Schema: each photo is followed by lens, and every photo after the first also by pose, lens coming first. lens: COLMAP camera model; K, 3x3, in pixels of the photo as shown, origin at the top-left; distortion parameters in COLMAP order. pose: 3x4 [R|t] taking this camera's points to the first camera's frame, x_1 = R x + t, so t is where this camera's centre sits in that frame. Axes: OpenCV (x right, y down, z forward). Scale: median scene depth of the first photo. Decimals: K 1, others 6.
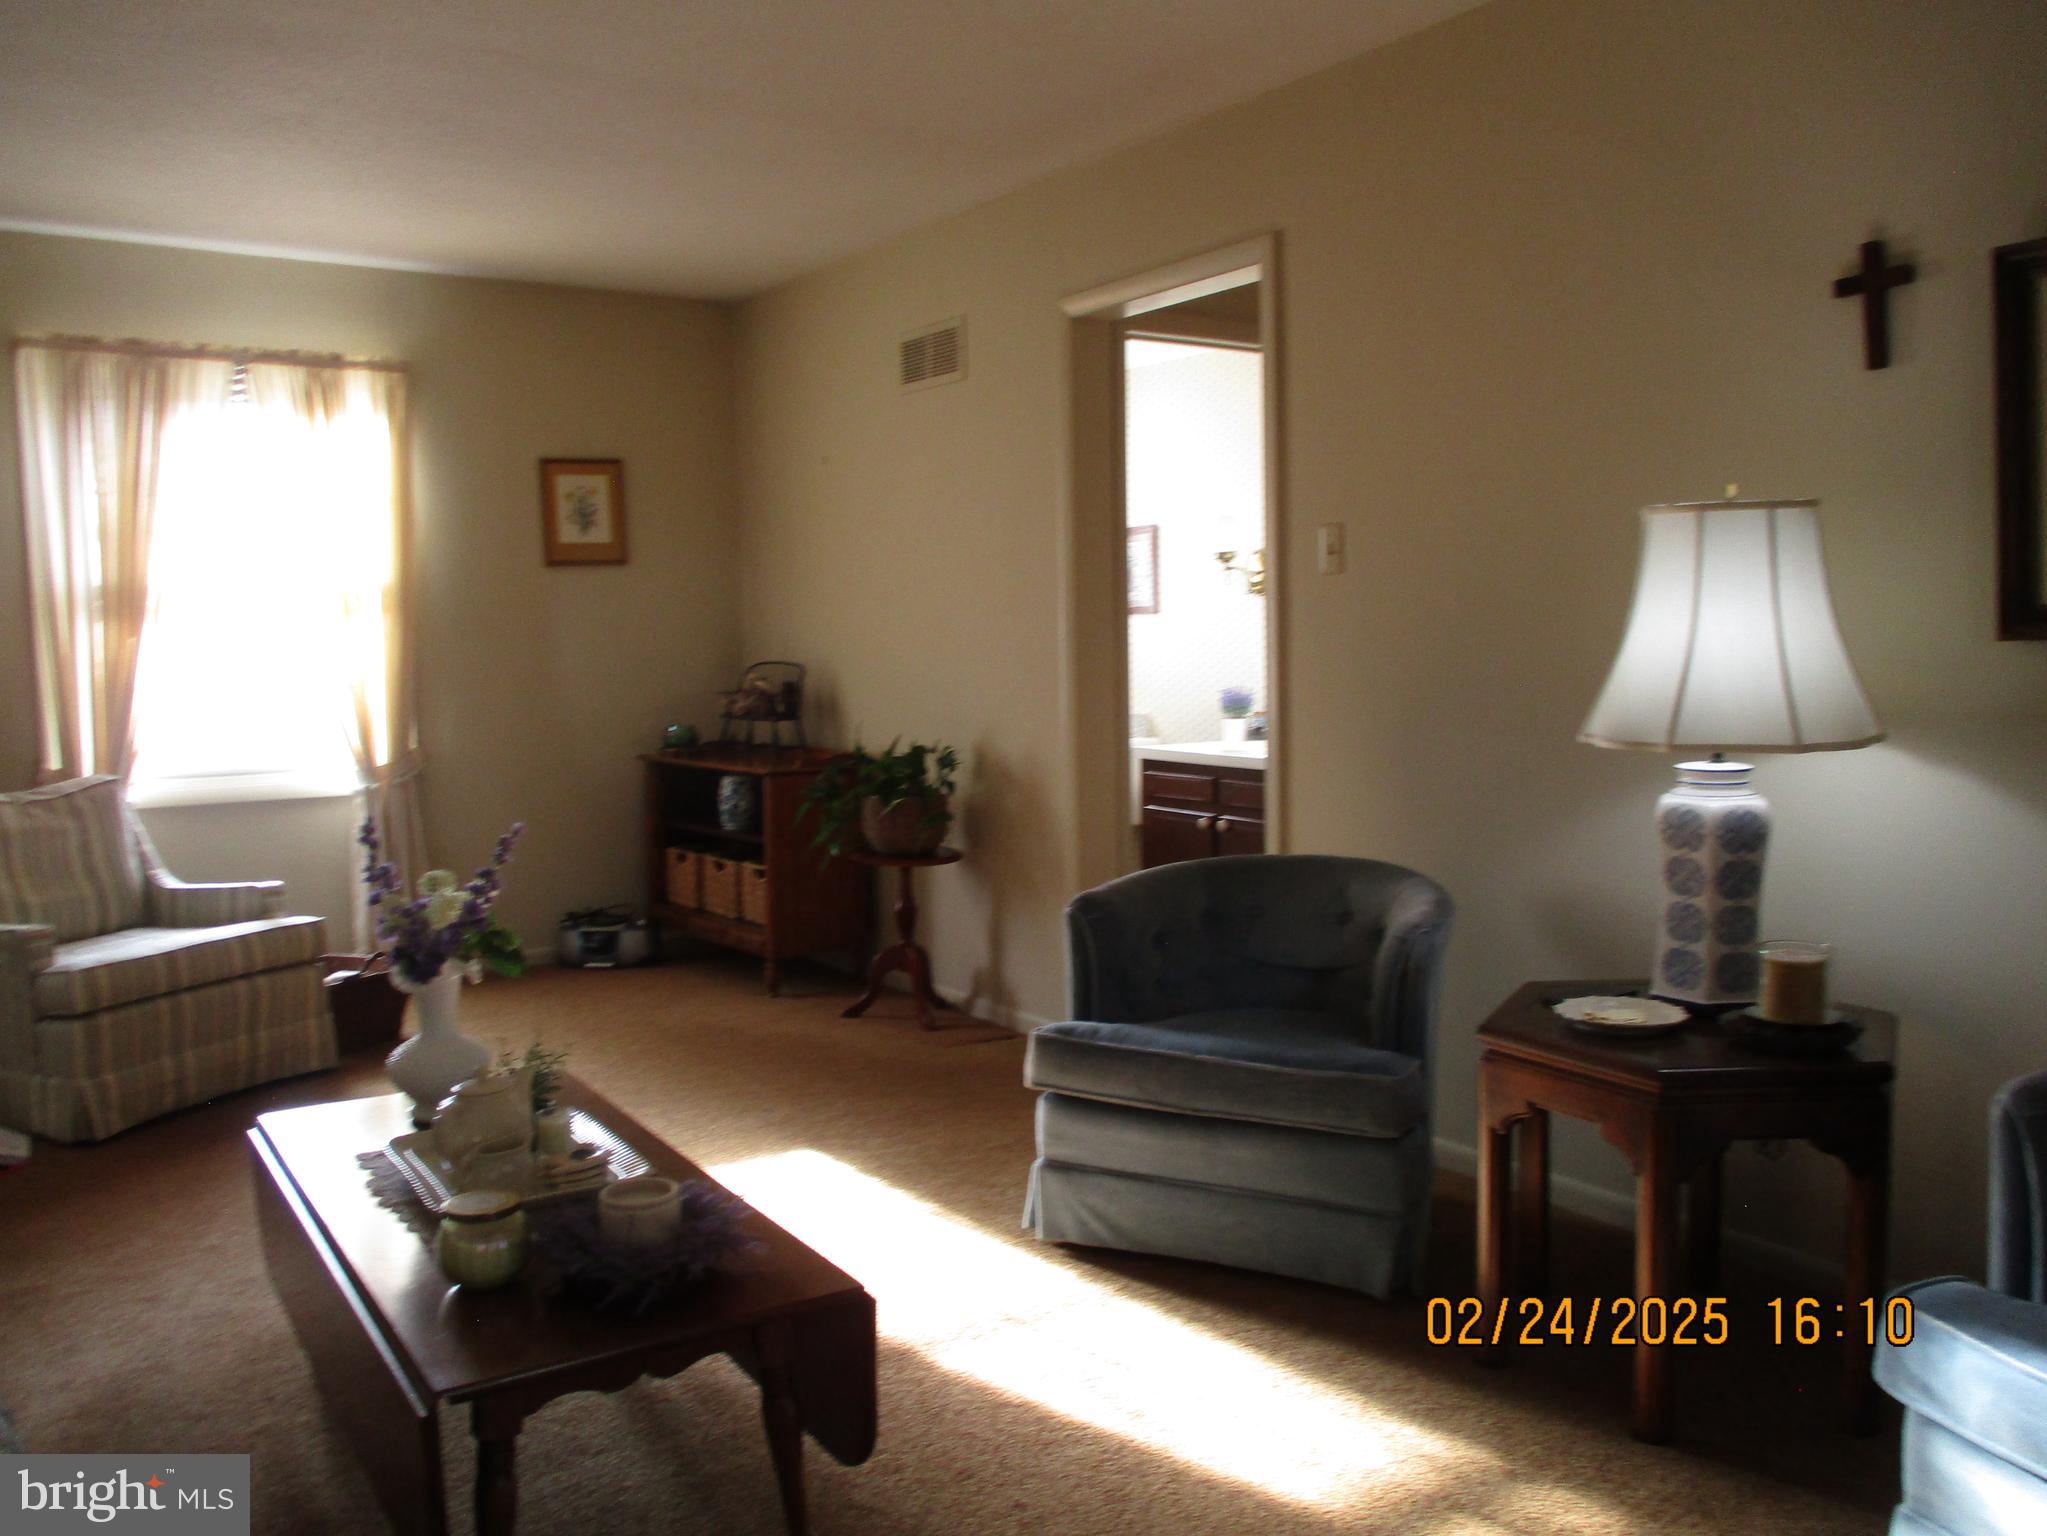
lens RADIAL K [[1692.0, 0, 982.7], [0, 1692.0, 739.7], [0, 0, 1]] dist [-0.034824, 0.024958]
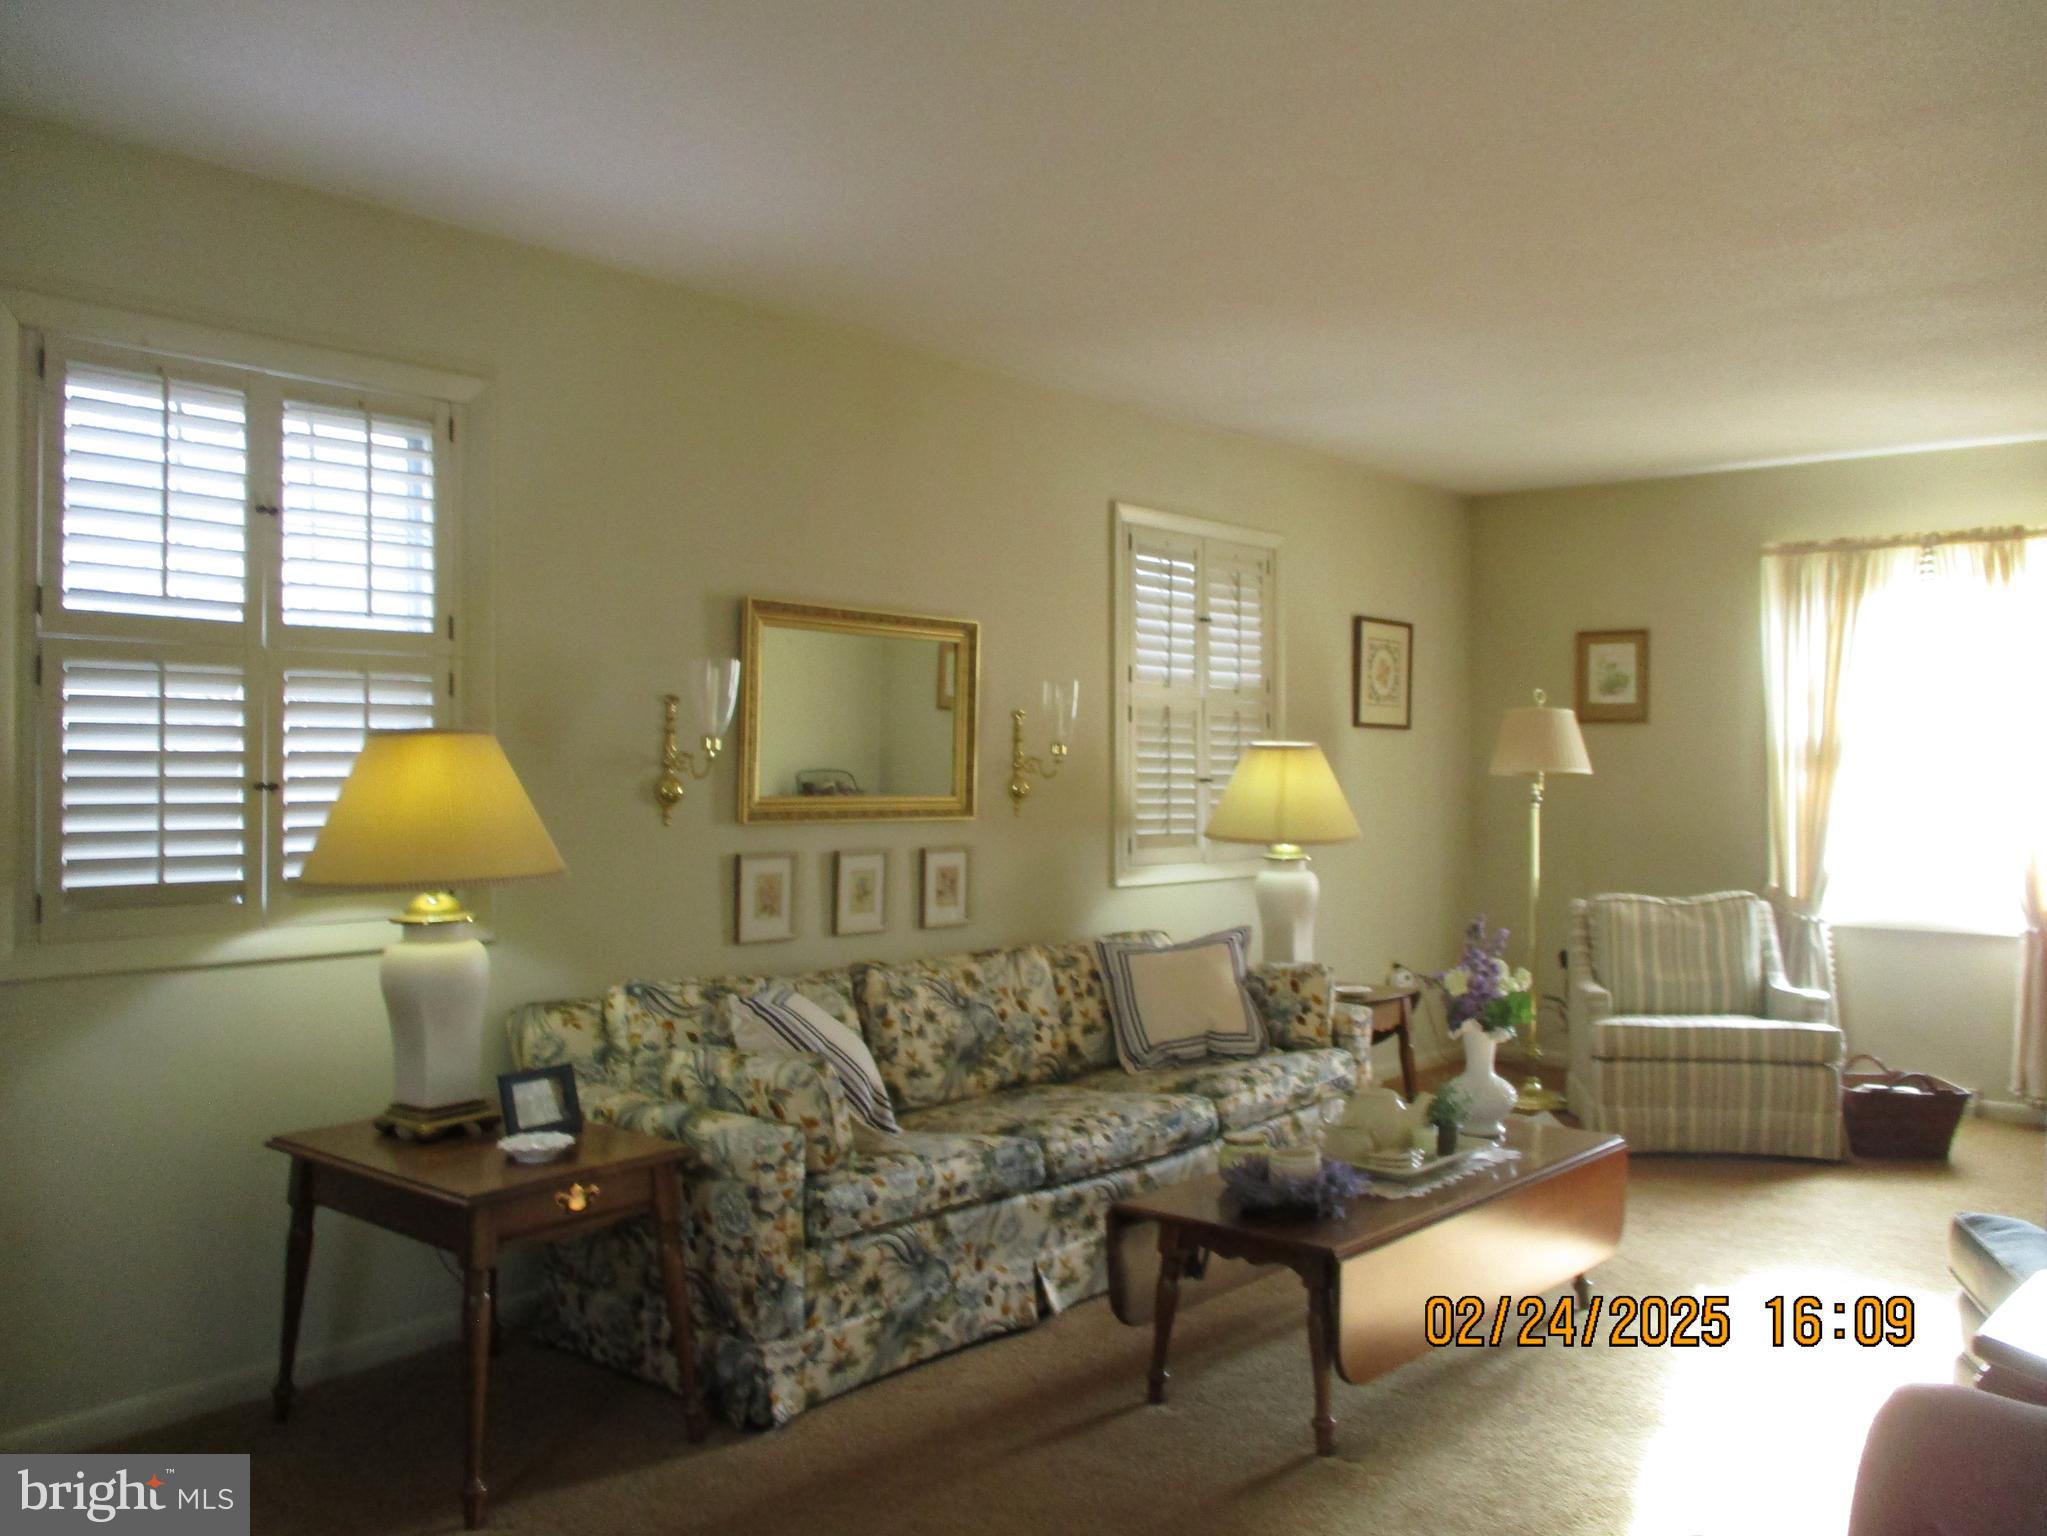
lens RADIAL K [[1692.0, 0, 1046.4], [0, 1692.0, 742.6], [0, 0, 1]] dist [-0.034824, 0.024958]
pose [[0.276799, 0.001595, -0.960927, 0.499431], [-0.074519, 0.997023, -0.019810, -0.024323], [0.958034, 0.077091, 0.276093, 0.123308]]
